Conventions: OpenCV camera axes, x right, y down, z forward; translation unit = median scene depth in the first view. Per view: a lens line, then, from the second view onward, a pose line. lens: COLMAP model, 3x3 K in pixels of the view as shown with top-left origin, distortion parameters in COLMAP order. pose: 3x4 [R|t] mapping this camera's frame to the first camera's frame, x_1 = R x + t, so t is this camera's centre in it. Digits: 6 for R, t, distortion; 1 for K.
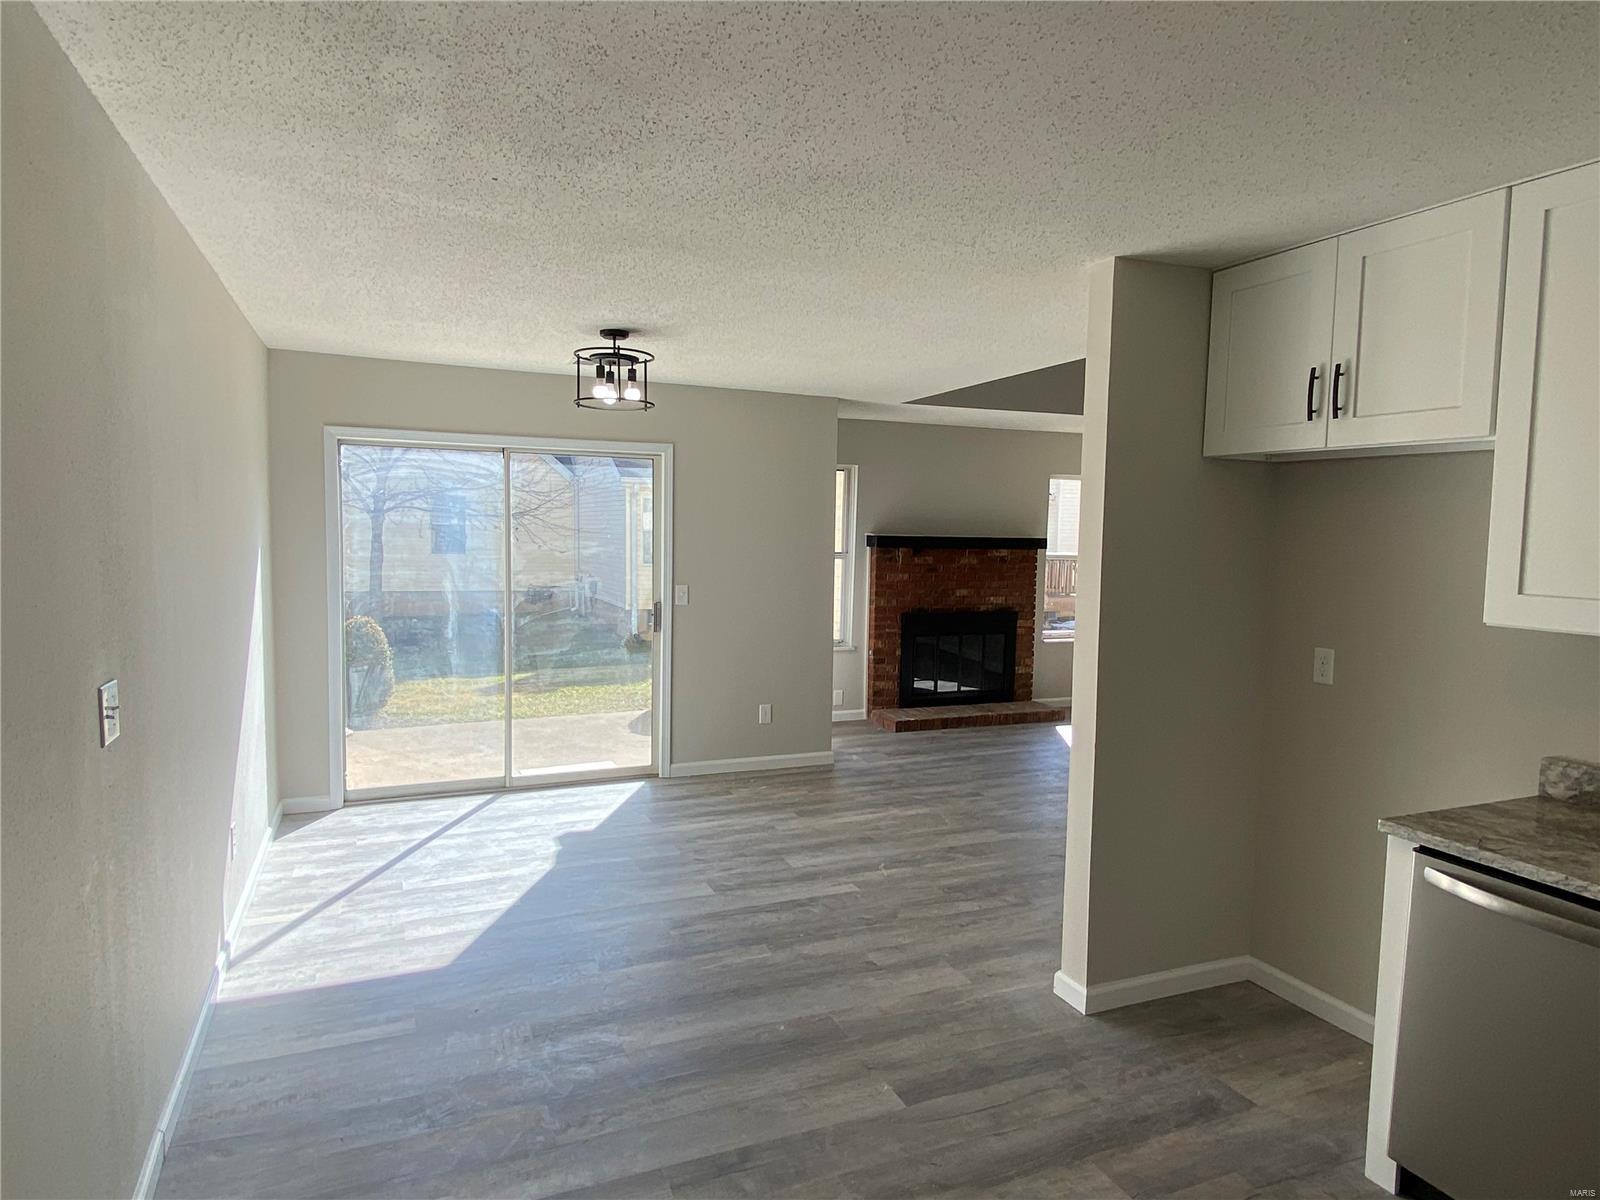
lens RADIAL K [[949.6, 0, 800.0], [0, 949.6, 600.0], [0, 0, 1]] dist [0.072858, -0.086921]
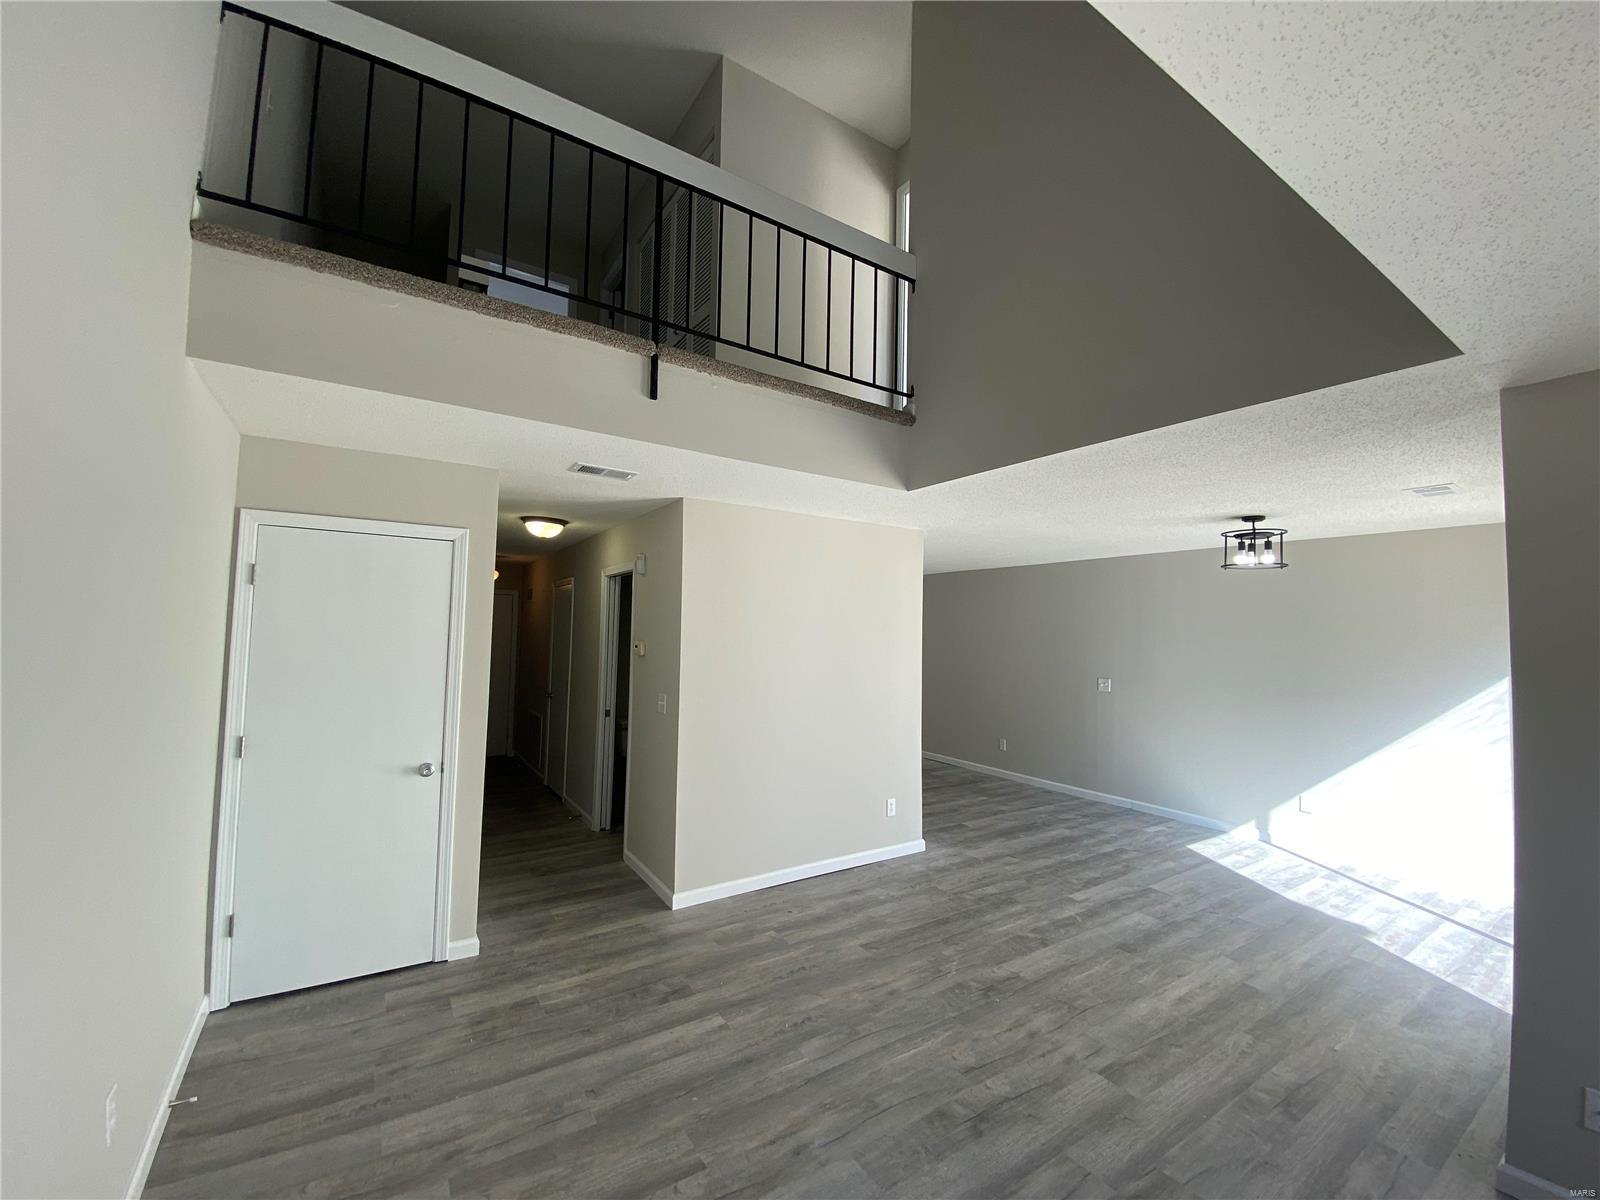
lens RADIAL K [[646.3, 0, 800.0], [0, 646.3, 600.0], [0, 0, 1]] dist [0.025058, -0.025579]
pose [[-0.984752, -0.045208, -0.167989, 0.485403], [-0.049988, 0.998453, 0.024333, -0.110987], [0.166629, 0.032359, -0.985489, 1.415784]]
